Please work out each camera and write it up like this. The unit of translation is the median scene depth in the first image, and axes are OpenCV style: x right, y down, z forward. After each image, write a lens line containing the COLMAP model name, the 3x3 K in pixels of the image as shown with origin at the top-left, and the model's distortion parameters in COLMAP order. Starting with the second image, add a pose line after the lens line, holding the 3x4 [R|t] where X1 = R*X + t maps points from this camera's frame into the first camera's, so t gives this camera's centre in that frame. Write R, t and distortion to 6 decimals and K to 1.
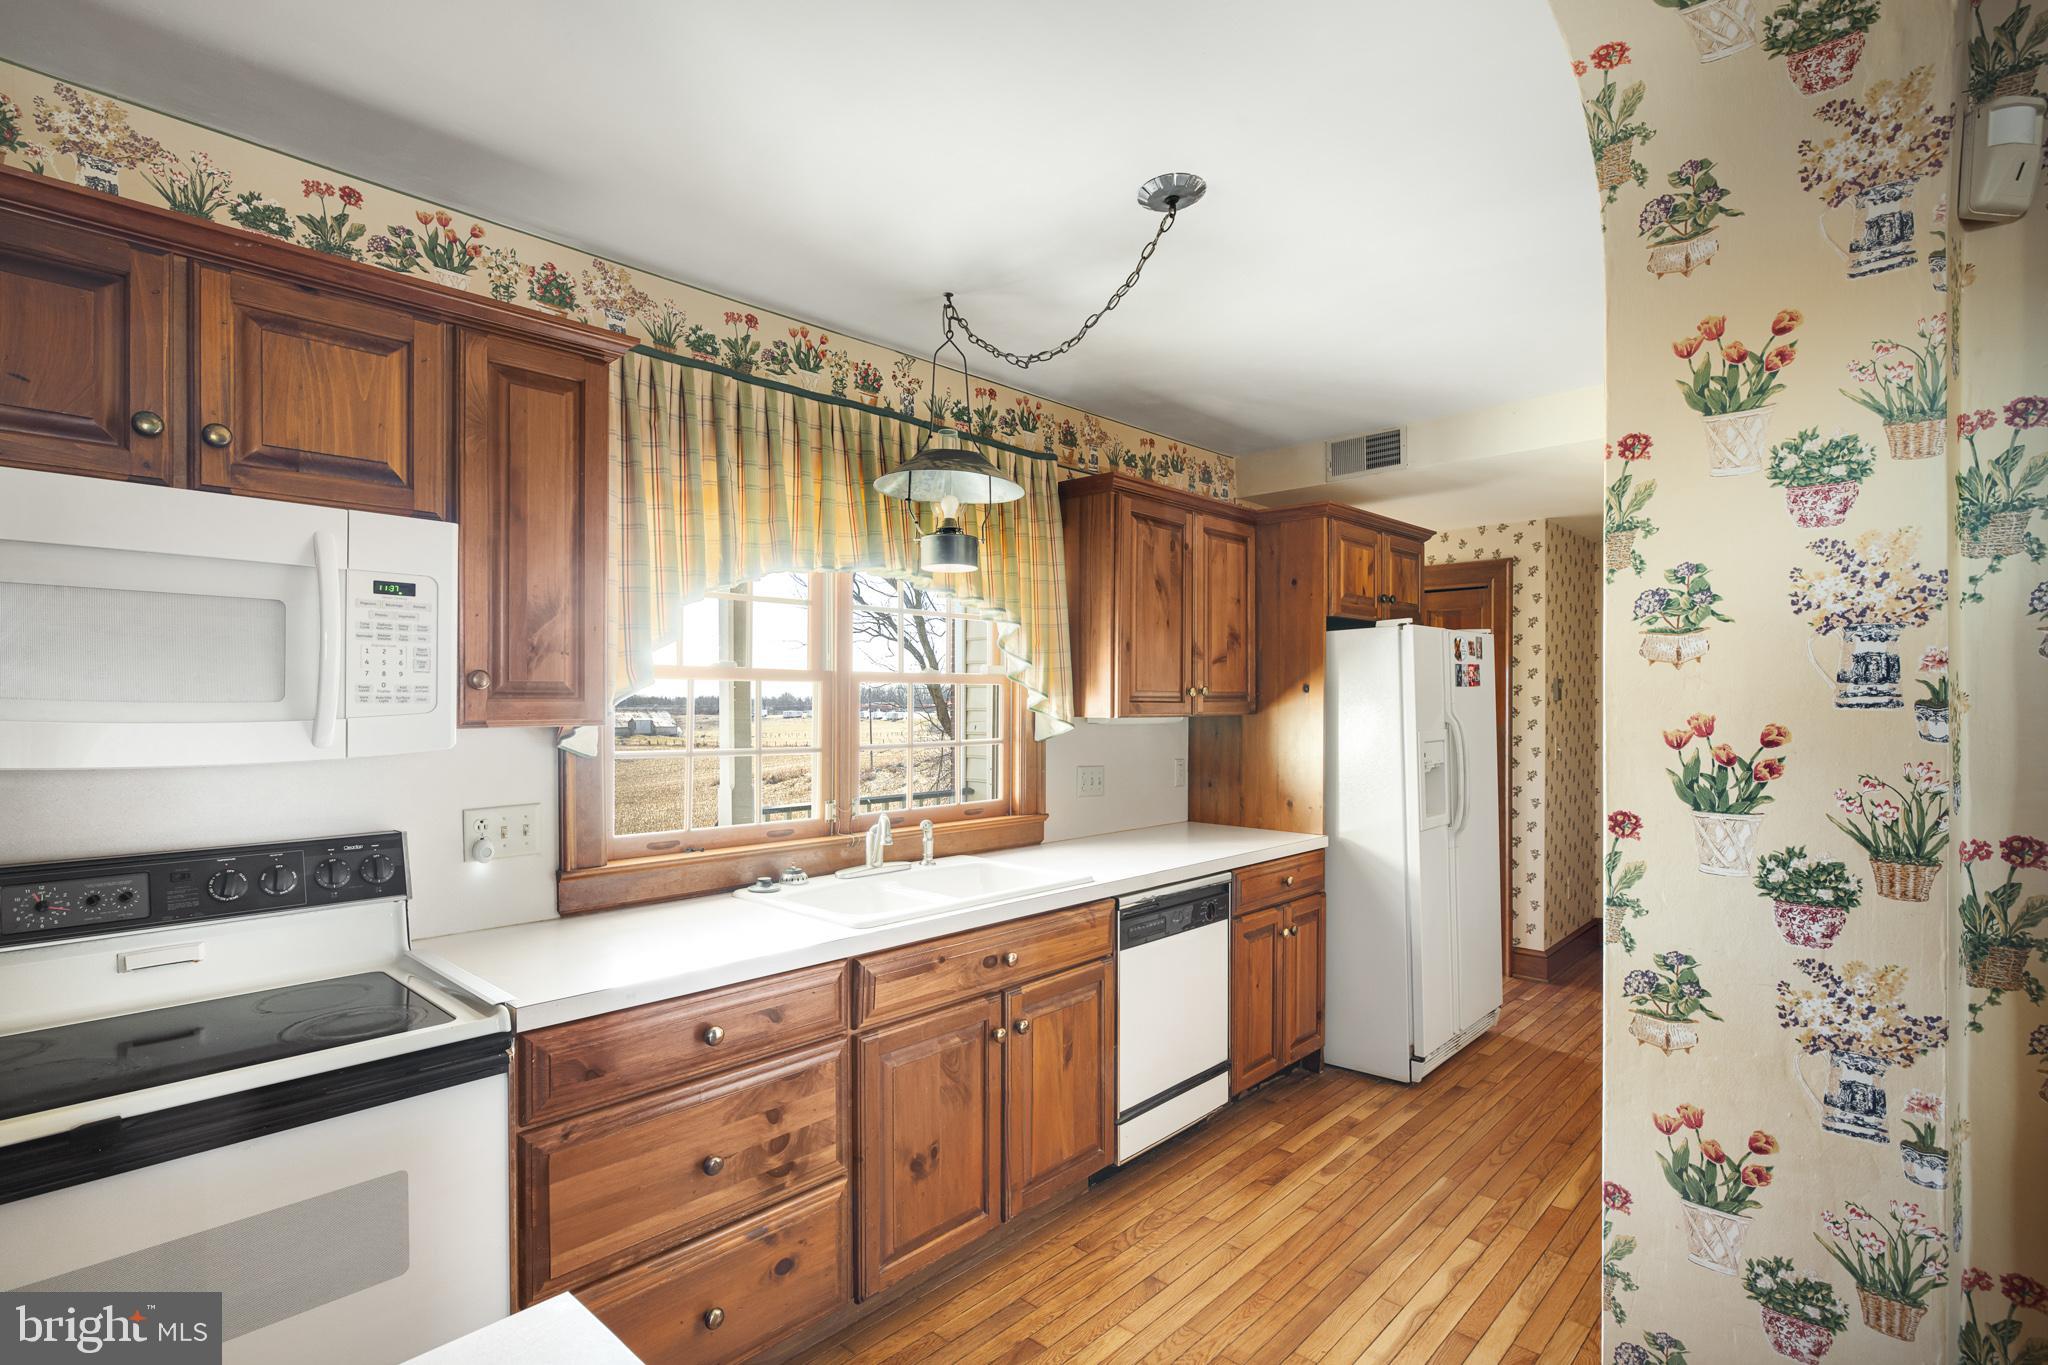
lens RADIAL K [[985.6, 0, 1008.5], [0, 985.6, 709.0], [0, 0, 1]] dist [0.001232, -0.000611]
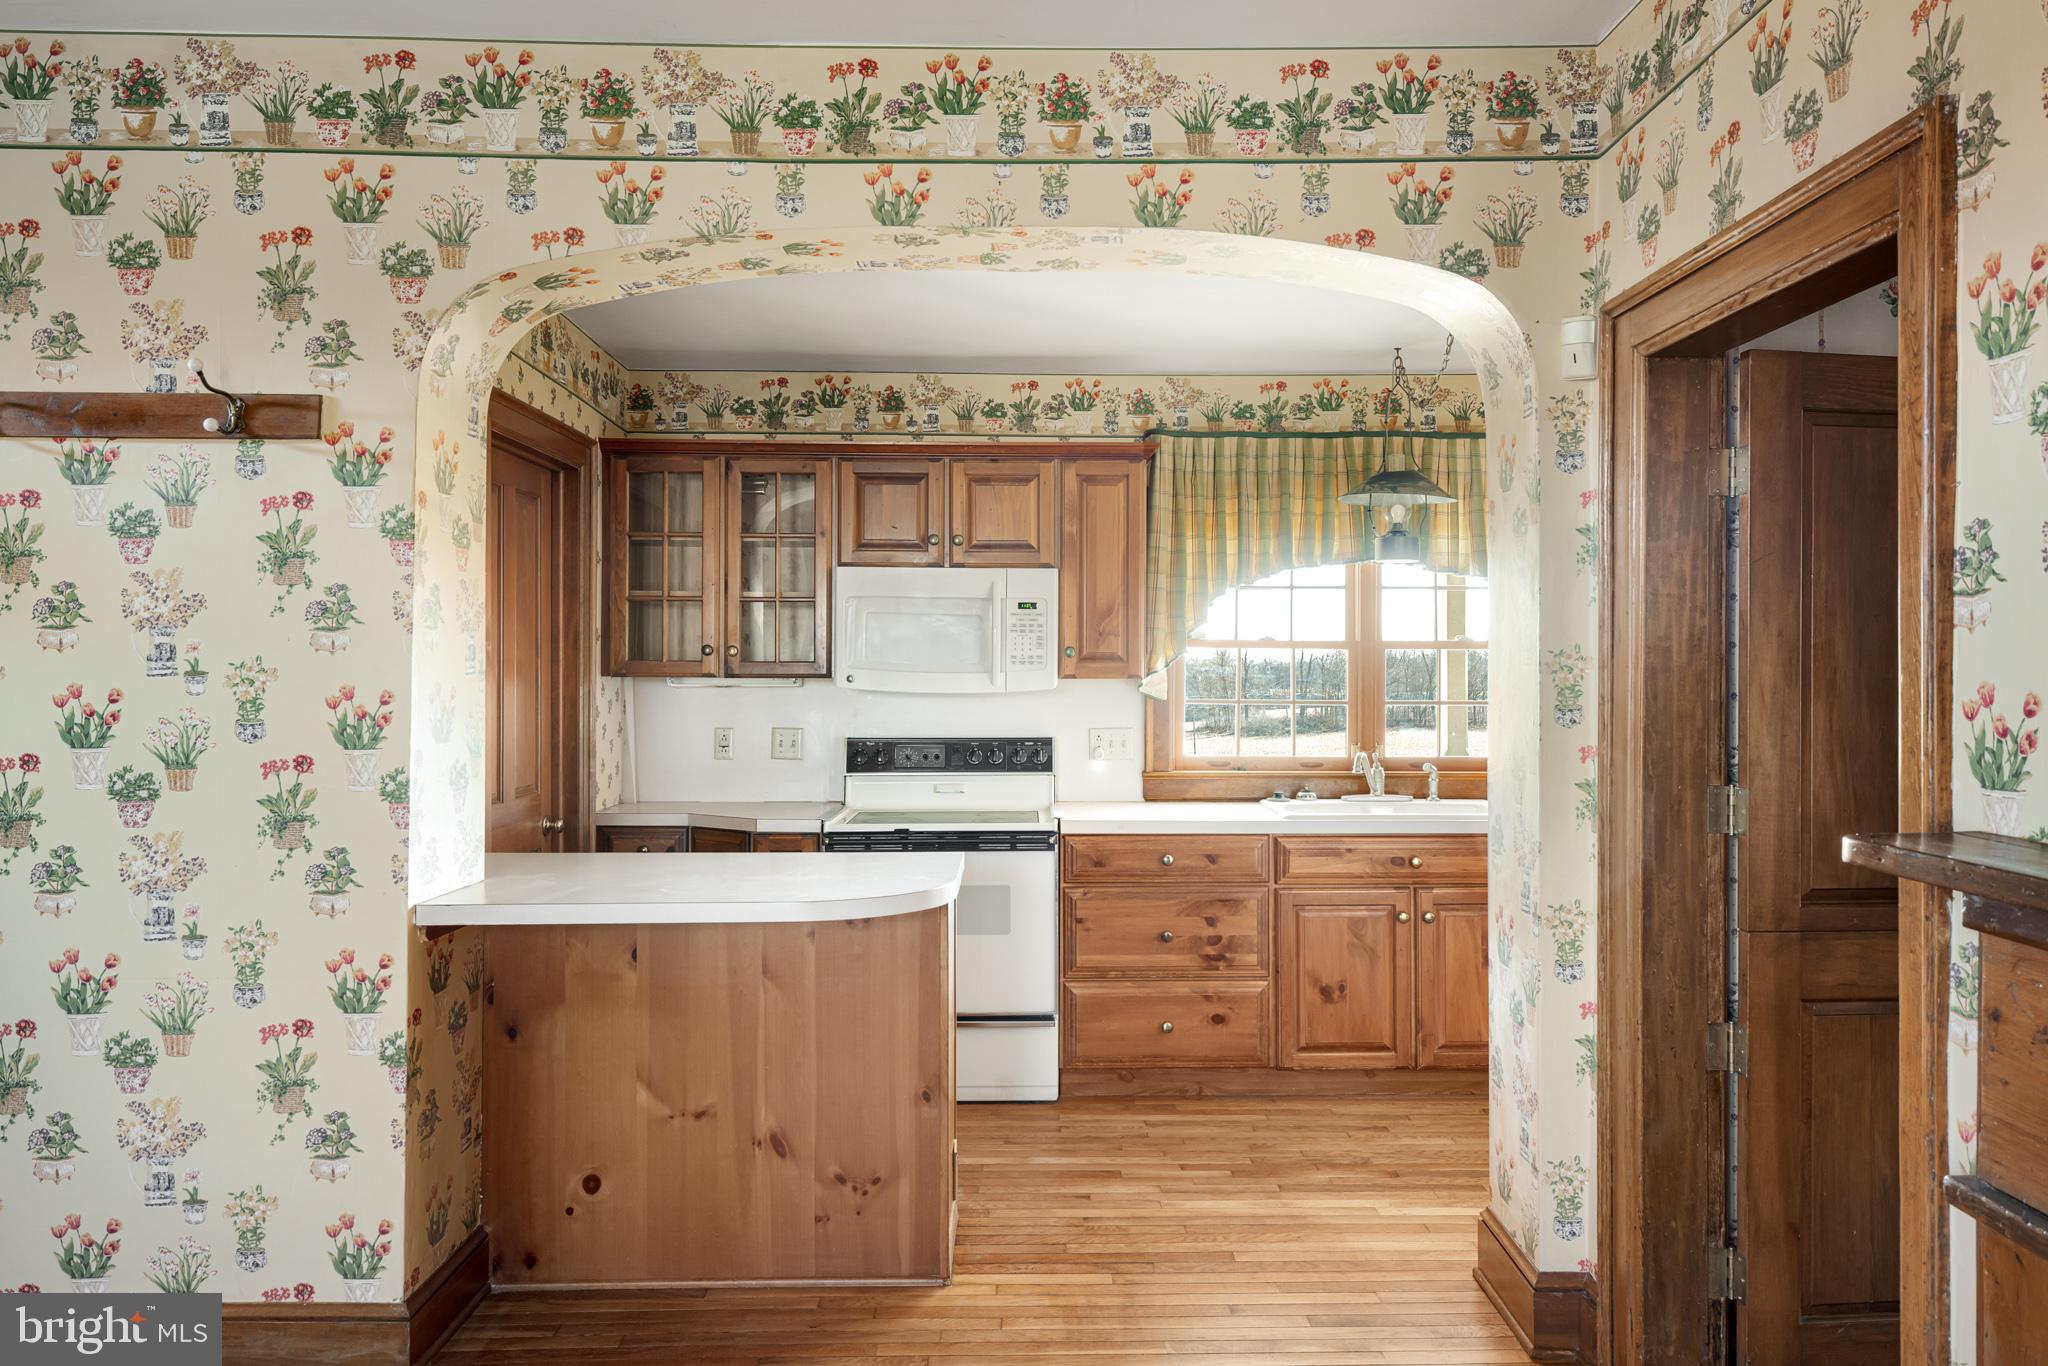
lens RADIAL K [[1471.9, 0, 1043.4], [0, 1471.9, 695.4], [0, 0, 1]] dist [0.073418, -0.022071]
pose [[0.693979, 0.016143, -0.719814, 1.196730], [-0.008750, 0.999864, 0.013987, 0.011201], [0.719942, -0.003409, 0.694026, -0.798136]]
